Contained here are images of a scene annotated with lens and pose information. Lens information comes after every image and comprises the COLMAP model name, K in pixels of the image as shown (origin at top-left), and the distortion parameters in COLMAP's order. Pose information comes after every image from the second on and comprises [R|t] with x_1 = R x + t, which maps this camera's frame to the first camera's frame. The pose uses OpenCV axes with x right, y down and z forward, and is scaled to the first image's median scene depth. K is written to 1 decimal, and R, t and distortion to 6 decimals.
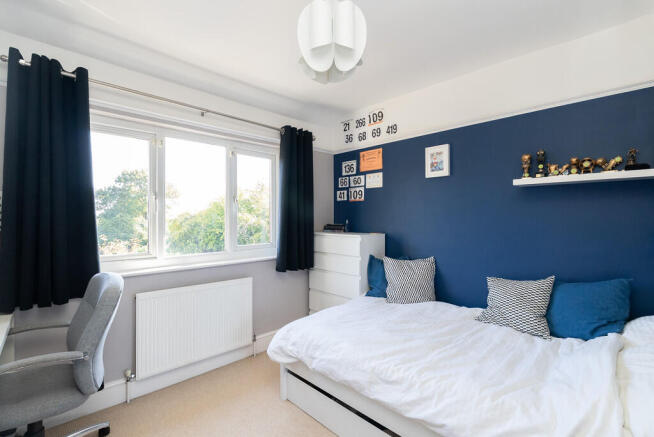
lens RADIAL K [[292.1, 0, 326.2], [0, 292.1, 210.4], [0, 0, 1]] dist [0.000251, 0.000066]
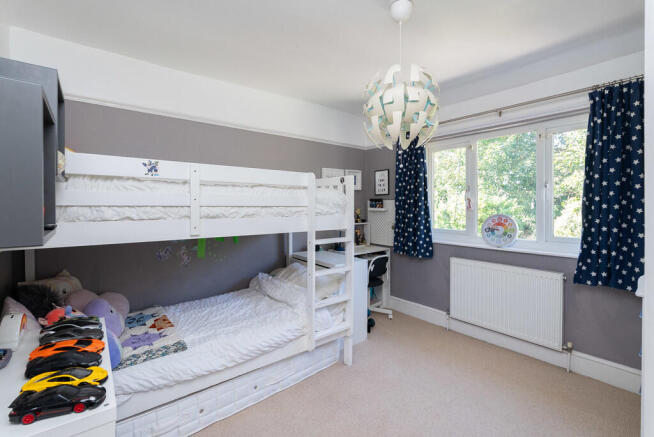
lens RADIAL K [[292.1, 0, 326.2], [0, 292.1, 210.4], [0, 0, 1]] dist [0.000251, 0.000066]
pose [[-0.123428, 0.003072, -0.992349, 0.749412], [0.023711, 0.999719, 0.000146, 0.023465], [0.992070, -0.023512, -0.123467, 0.465464]]
